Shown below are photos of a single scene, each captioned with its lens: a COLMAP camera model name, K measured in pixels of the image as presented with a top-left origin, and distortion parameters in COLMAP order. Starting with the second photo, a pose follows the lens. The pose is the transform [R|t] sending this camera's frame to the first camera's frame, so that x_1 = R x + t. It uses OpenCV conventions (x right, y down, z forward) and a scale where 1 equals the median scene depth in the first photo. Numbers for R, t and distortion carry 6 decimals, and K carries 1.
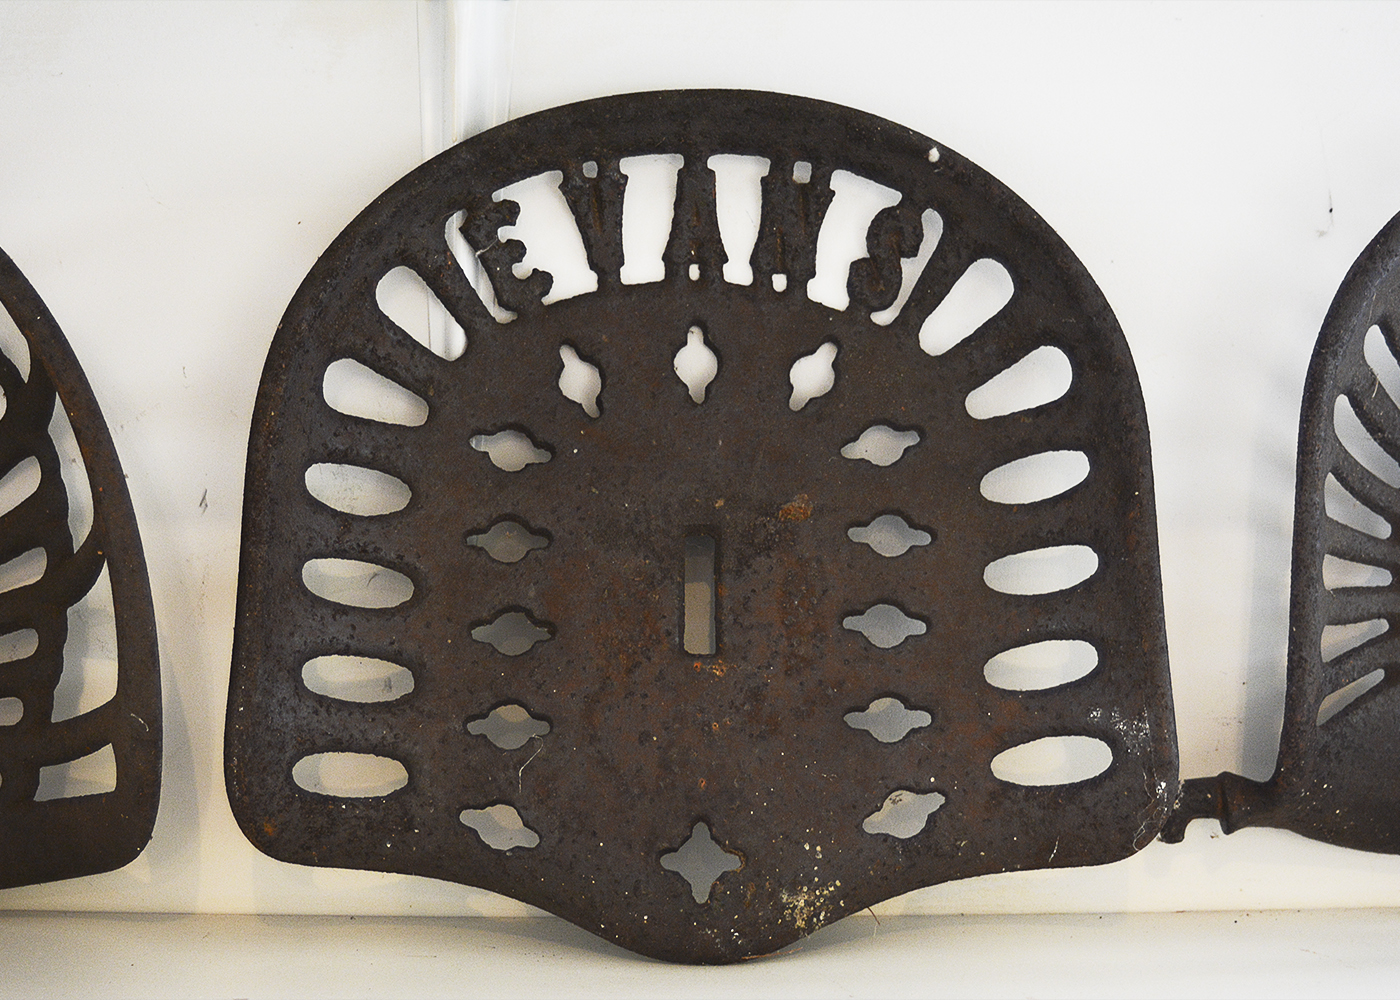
lens RADIAL K [[2137.0, 0, 667.9], [0, 2137.0, 490.0], [0, 0, 1]] dist [-0.133593, 0.000000]
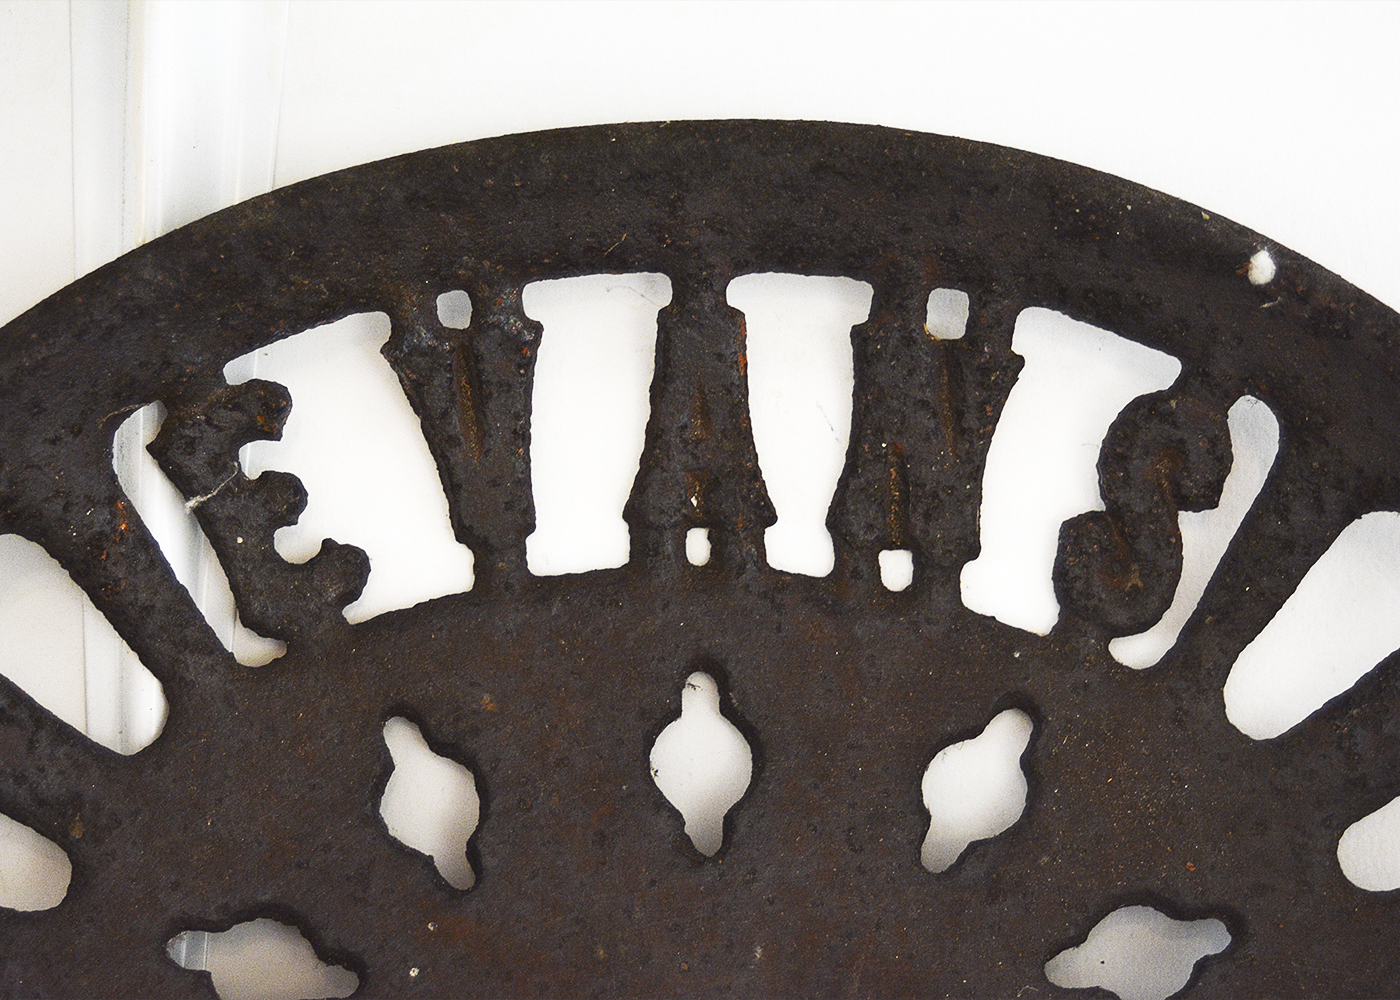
lens RADIAL K [[2893.8, 0, 699.6], [0, 2893.8, 502.1], [0, 0, 1]] dist [-0.098997, 0.000000]
pose [[0.999944, -0.003217, -0.010061, 0.019404], [0.002136, 0.994398, -0.105681, -0.051358], [0.010345, 0.105653, 0.994349, 0.435989]]
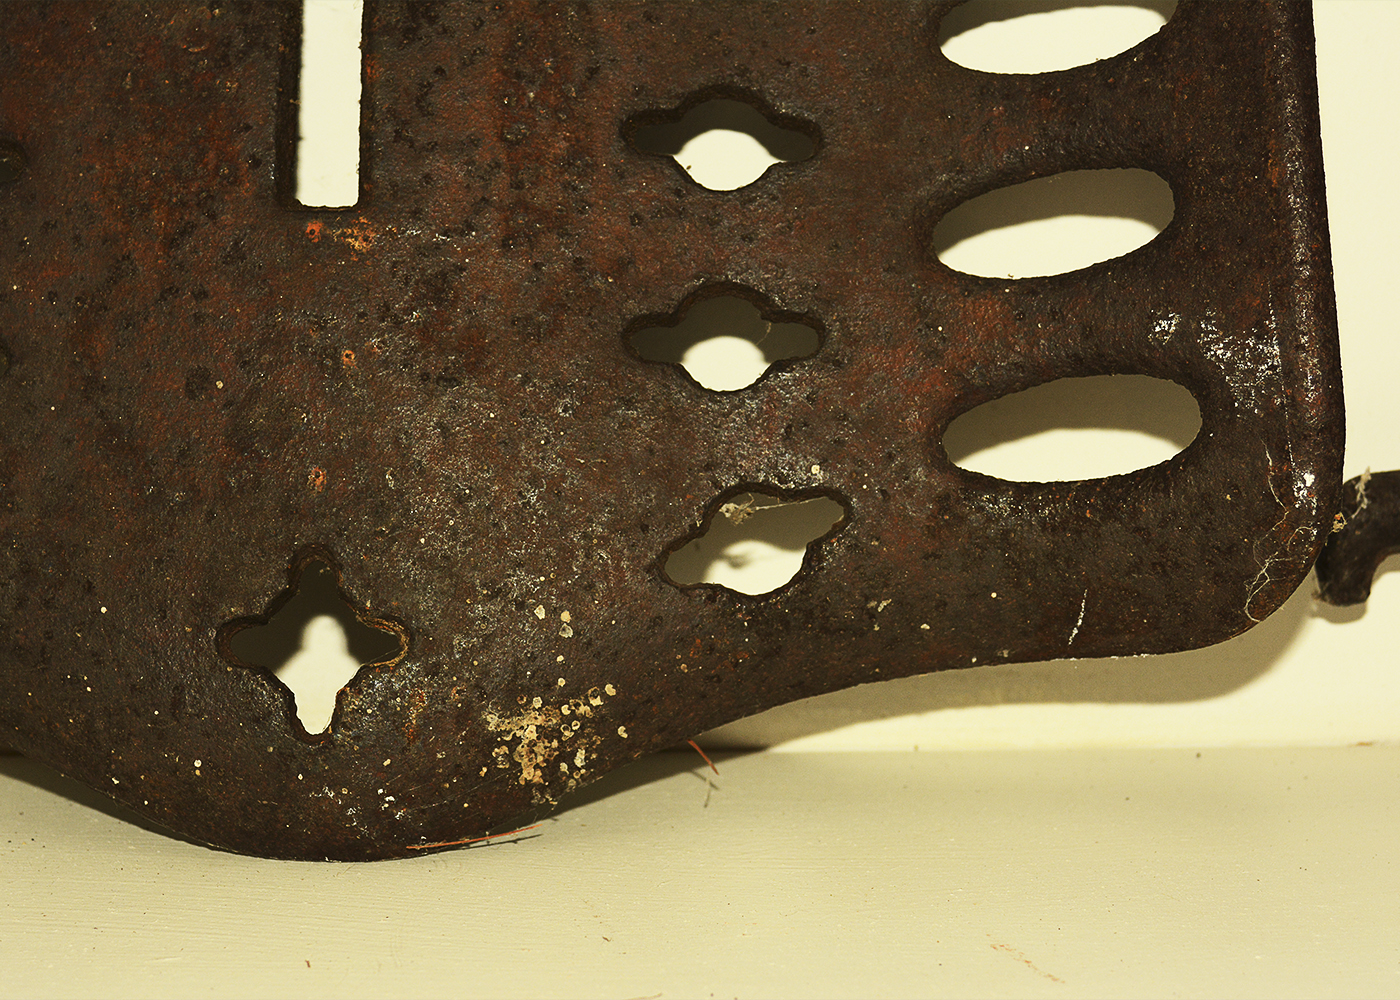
lens RADIAL K [[2893.8, 0, 701.5], [0, 2893.8, 503.2], [0, 0, 1]] dist [-0.098997, 0.000000]
pose [[0.999560, -0.006677, -0.028900, 0.114668], [0.010447, 0.991148, 0.132353, 0.057868], [0.027760, -0.132597, 0.990781, 0.360919]]
